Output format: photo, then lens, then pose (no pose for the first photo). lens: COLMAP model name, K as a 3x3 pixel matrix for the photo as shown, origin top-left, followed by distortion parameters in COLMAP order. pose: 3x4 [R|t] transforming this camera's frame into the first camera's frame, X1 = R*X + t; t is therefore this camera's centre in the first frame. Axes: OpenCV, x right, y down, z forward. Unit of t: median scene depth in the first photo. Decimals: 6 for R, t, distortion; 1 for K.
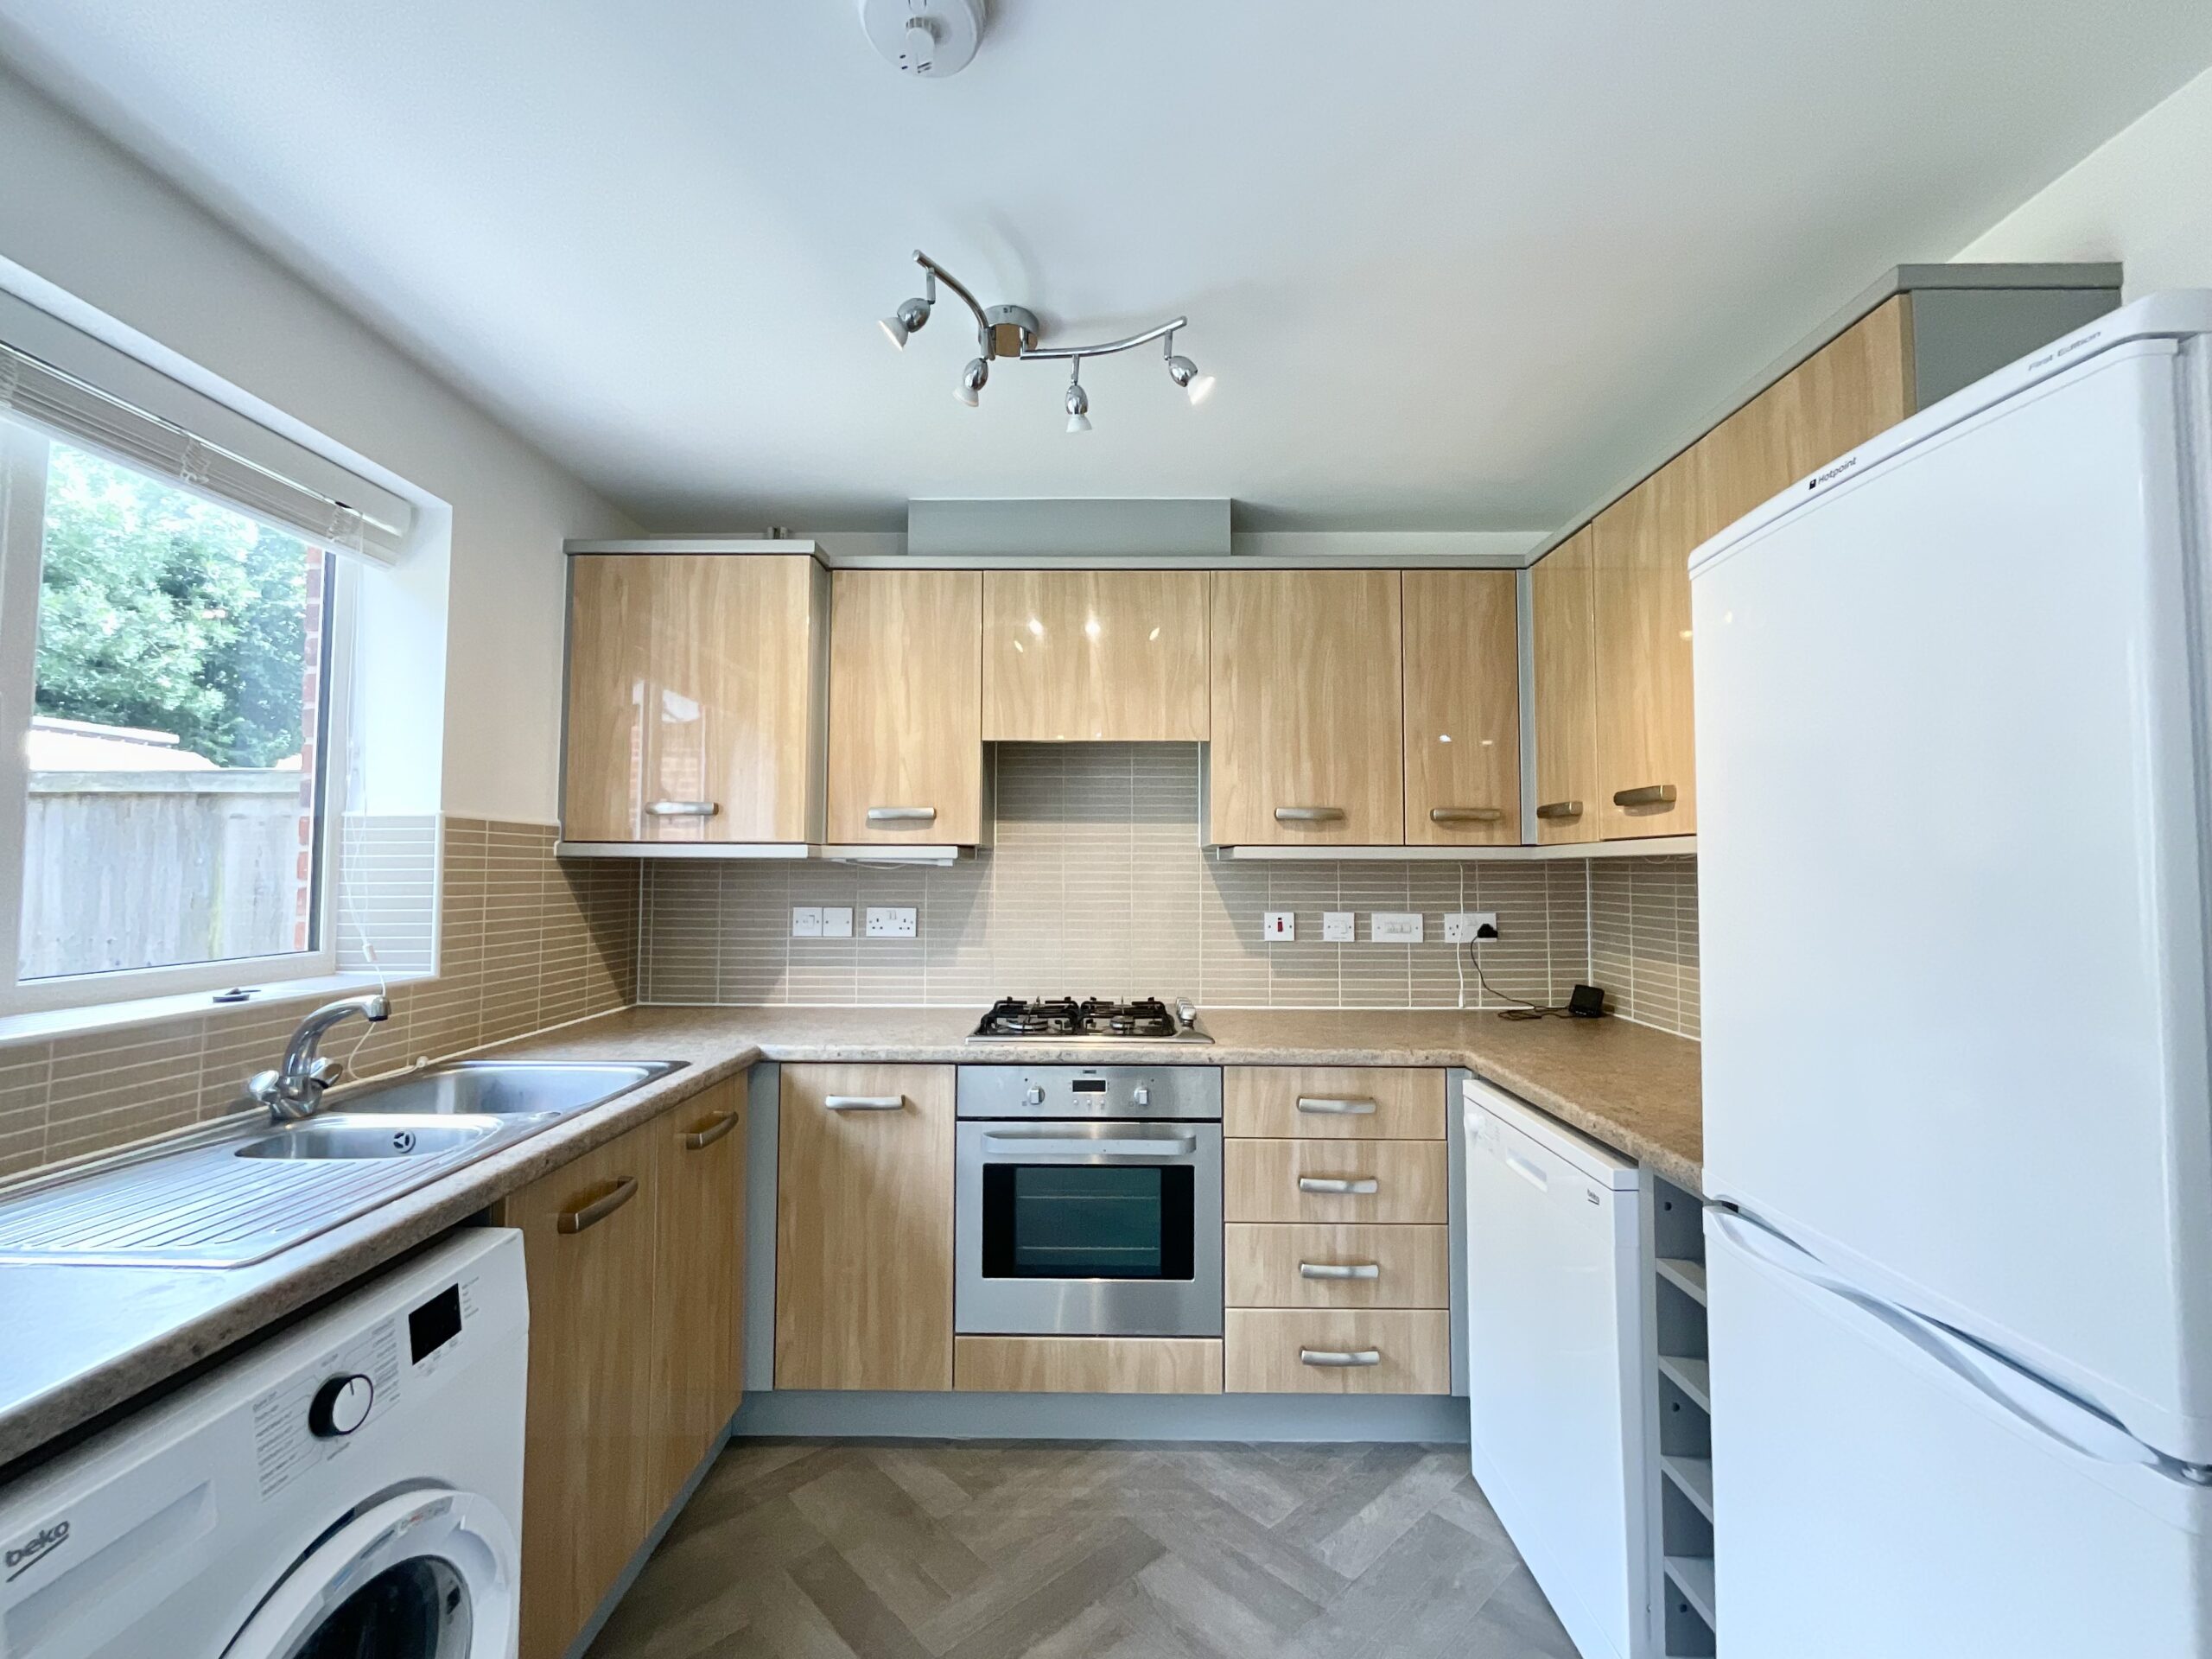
lens RADIAL K [[898.3, 0, 1100.5], [0, 898.3, 828.8], [0, 0, 1]] dist [-0.010433, -0.000043]
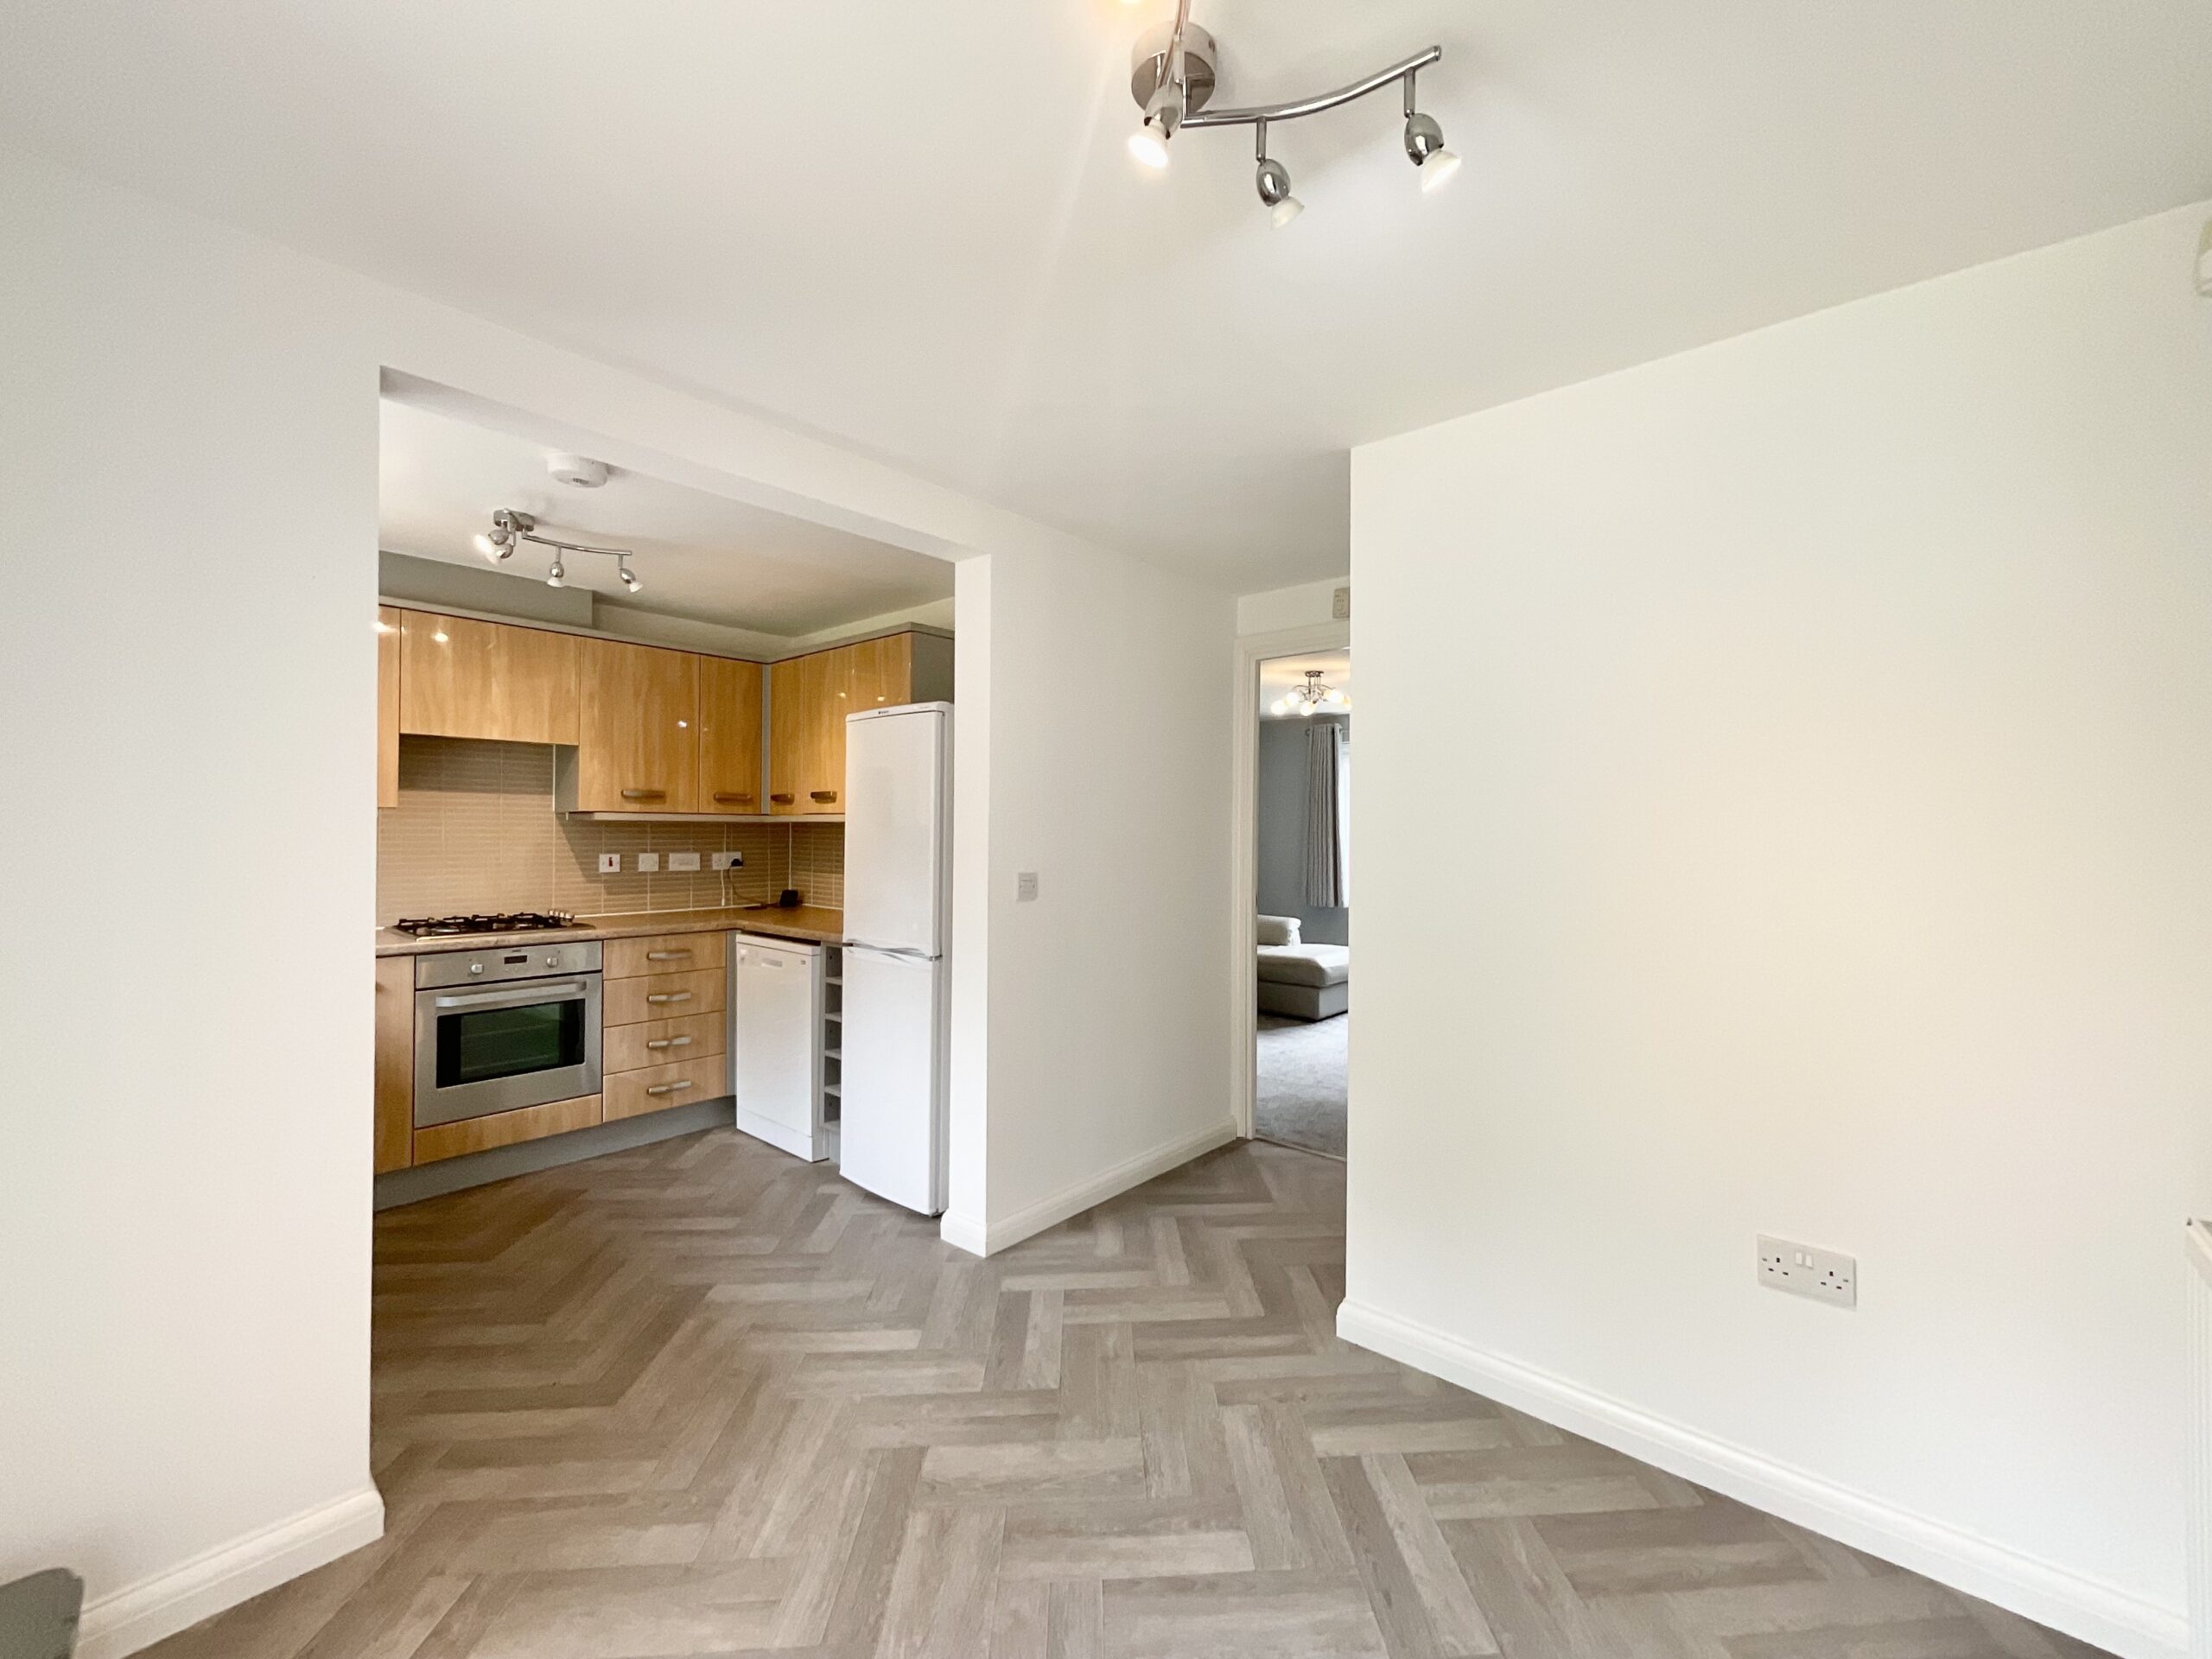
lens RADIAL K [[894.7, 0, 1105.0], [0, 894.7, 826.0], [0, 0, 1]] dist [-0.003285, 0.000280]
pose [[0.639968, 0.006446, 0.768375, -0.562035], [-0.043364, 0.998674, 0.027738, -0.045887], [-0.767177, -0.051071, 0.639399, -0.827211]]
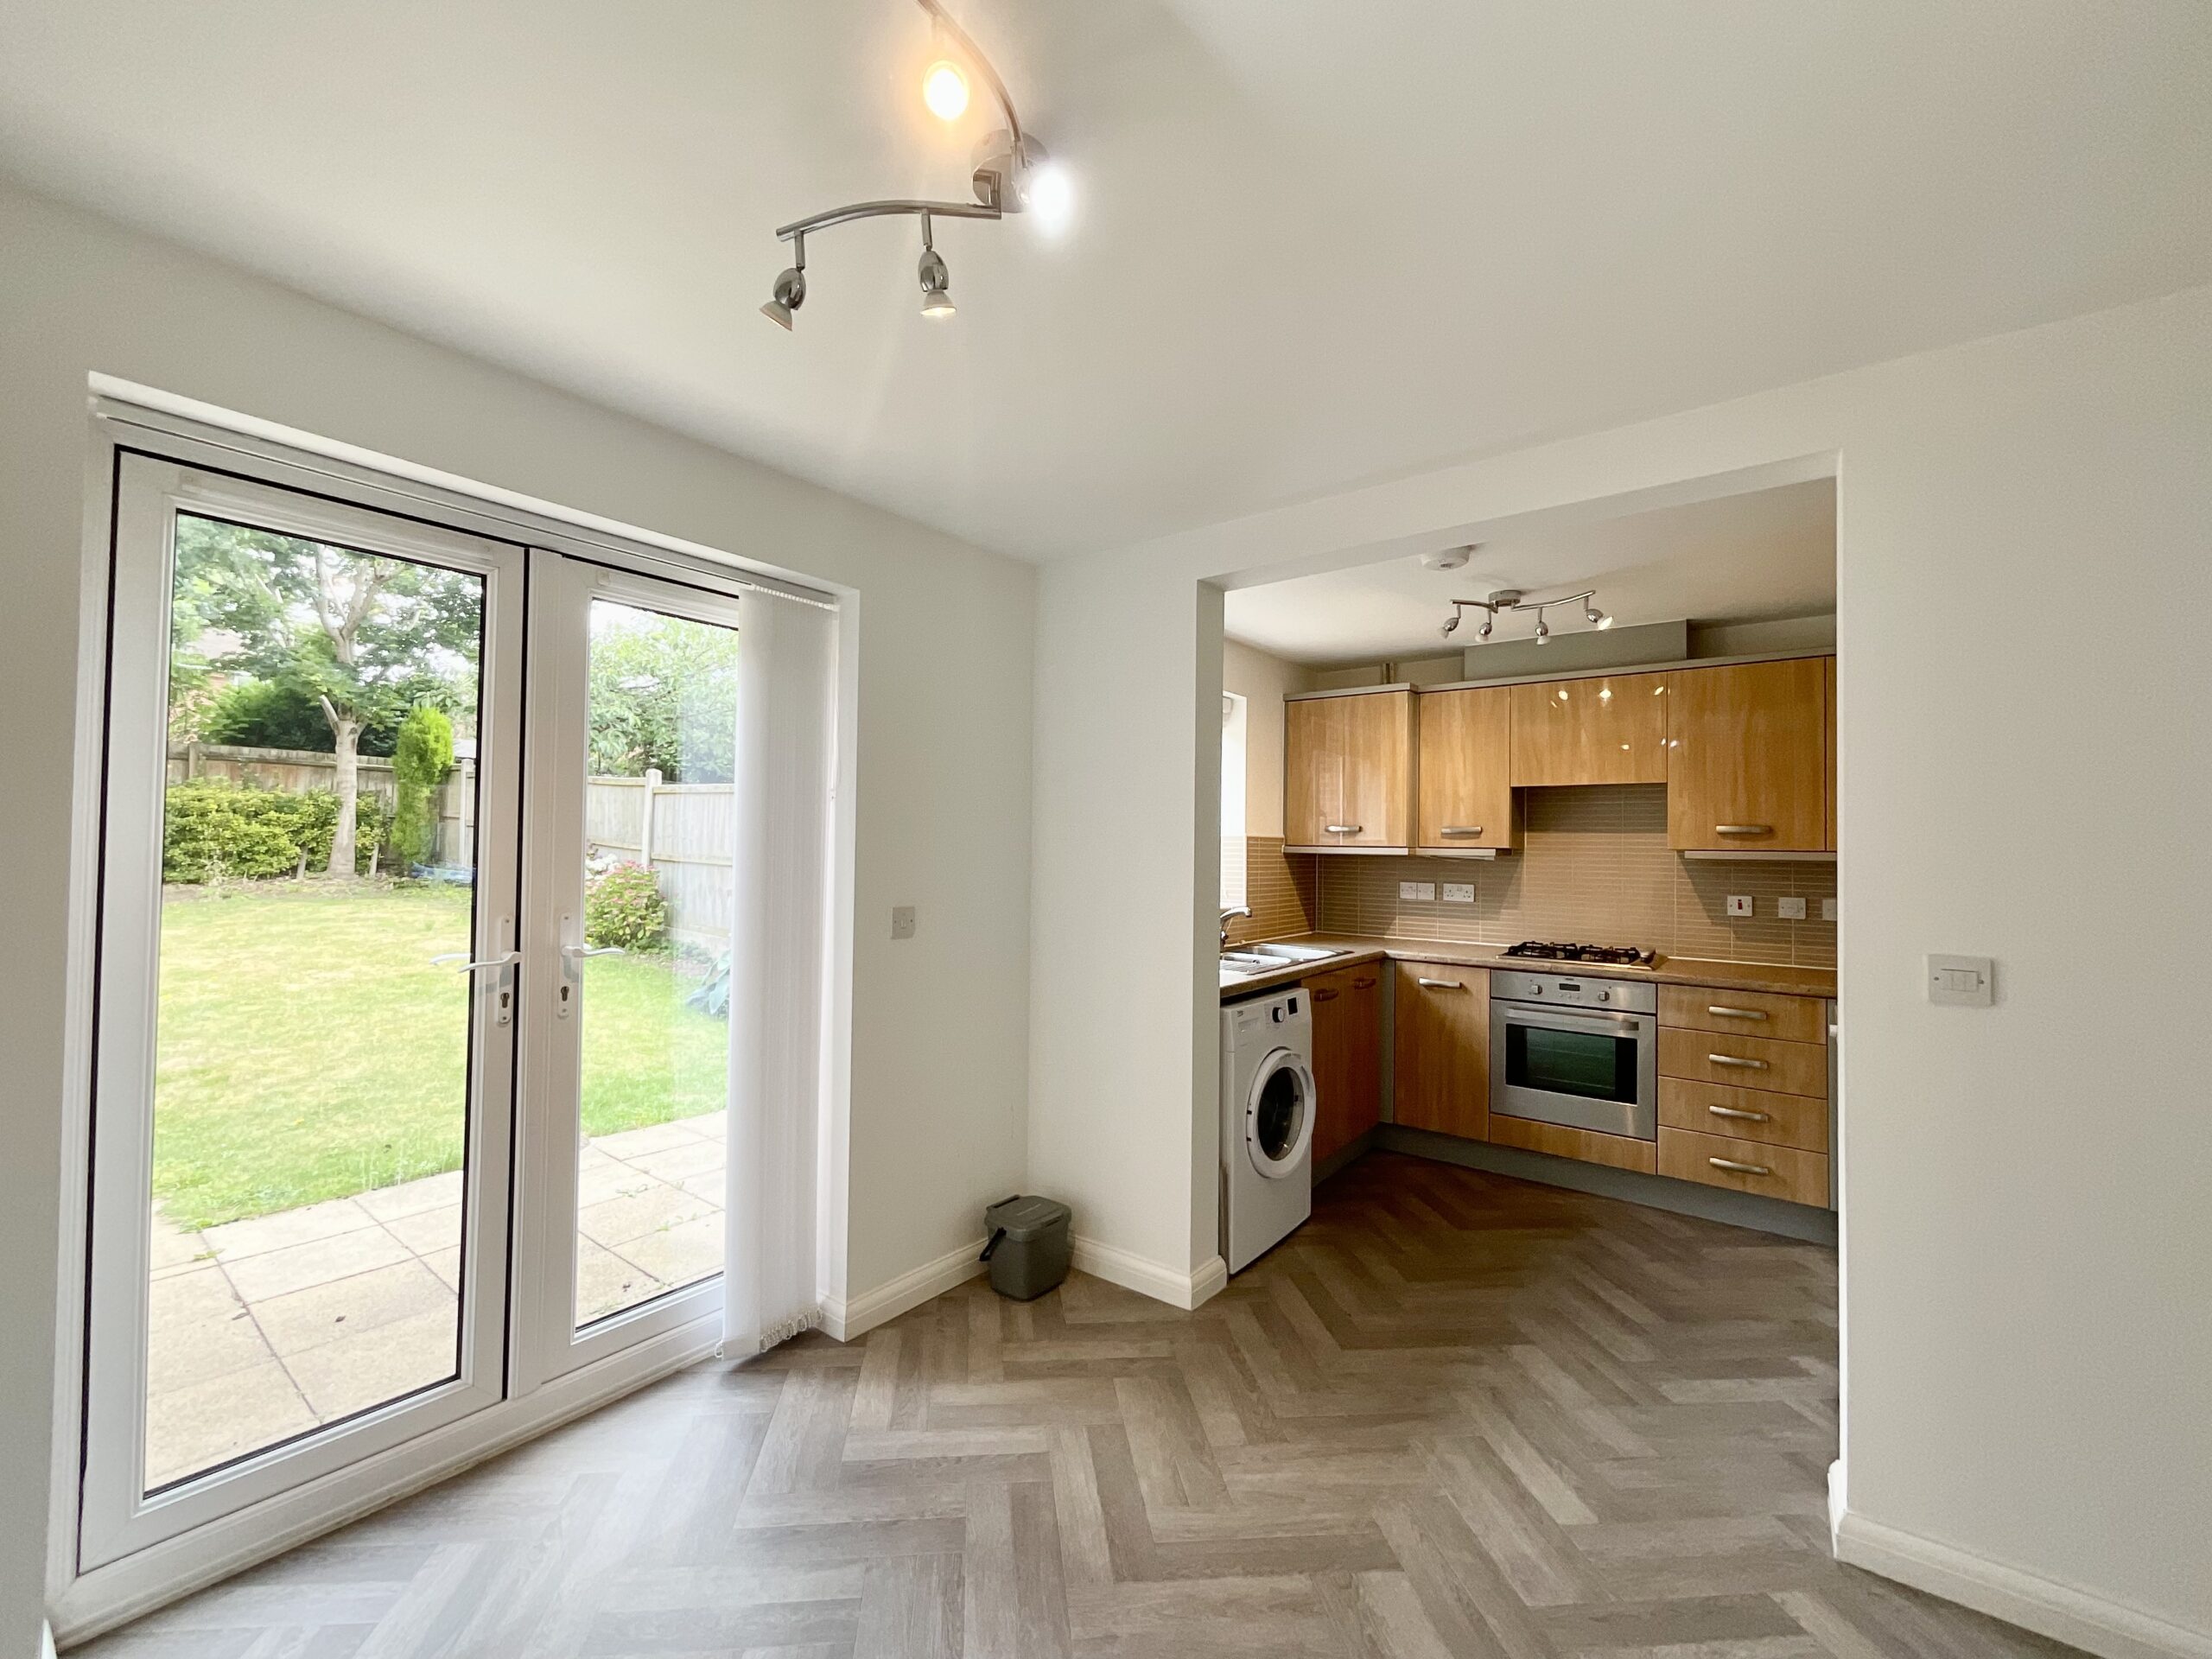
lens RADIAL K [[894.7, 0, 1105.0], [0, 894.7, 826.0], [0, 0, 1]] dist [-0.003285, 0.000280]
pose [[0.801002, -0.006775, -0.598623, 0.303929], [0.017609, 0.999770, 0.012247, -0.067077], [0.598402, -0.020351, 0.800937, -0.932352]]
